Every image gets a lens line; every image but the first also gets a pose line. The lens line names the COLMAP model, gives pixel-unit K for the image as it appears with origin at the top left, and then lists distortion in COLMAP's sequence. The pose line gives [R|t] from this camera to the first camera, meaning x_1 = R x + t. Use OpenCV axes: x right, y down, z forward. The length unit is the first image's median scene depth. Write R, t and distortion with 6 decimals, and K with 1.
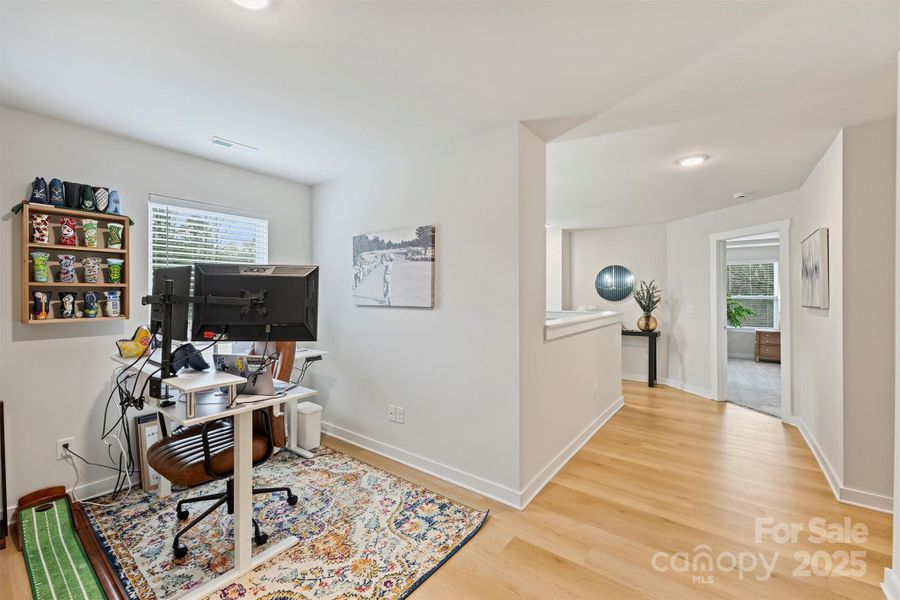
lens RADIAL K [[366.2, 0, 450.1], [0, 366.2, 295.7], [0, 0, 1]] dist [-0.001574, 0.000232]
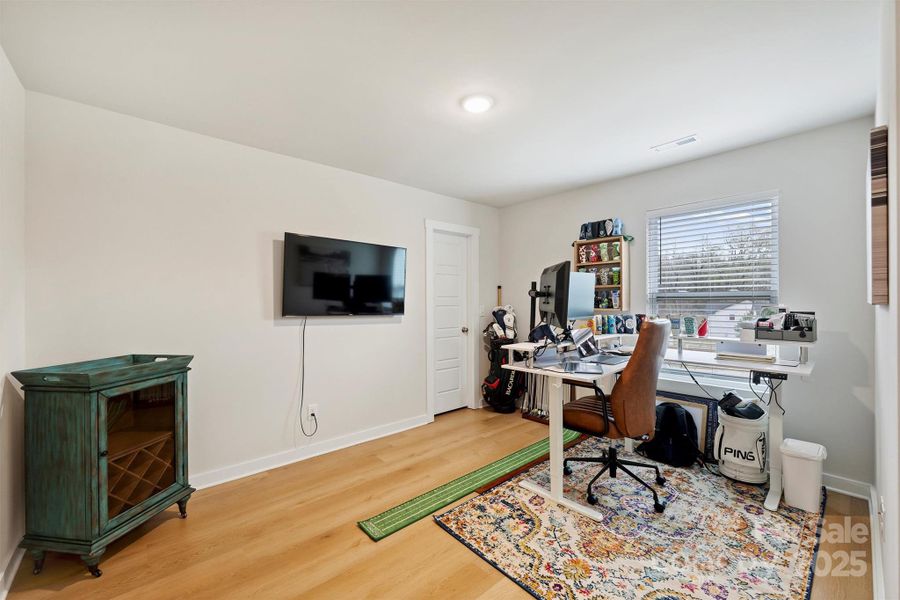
lens RADIAL K [[366.2, 0, 450.1], [0, 366.2, 300.9], [0, 0, 1]] dist [-0.001574, 0.000232]
pose [[-0.192992, -0.000529, -0.981200, 0.604694], [0.002281, 0.999997, -0.000987, 0.029305], [0.981198, -0.002429, -0.192990, 0.668589]]
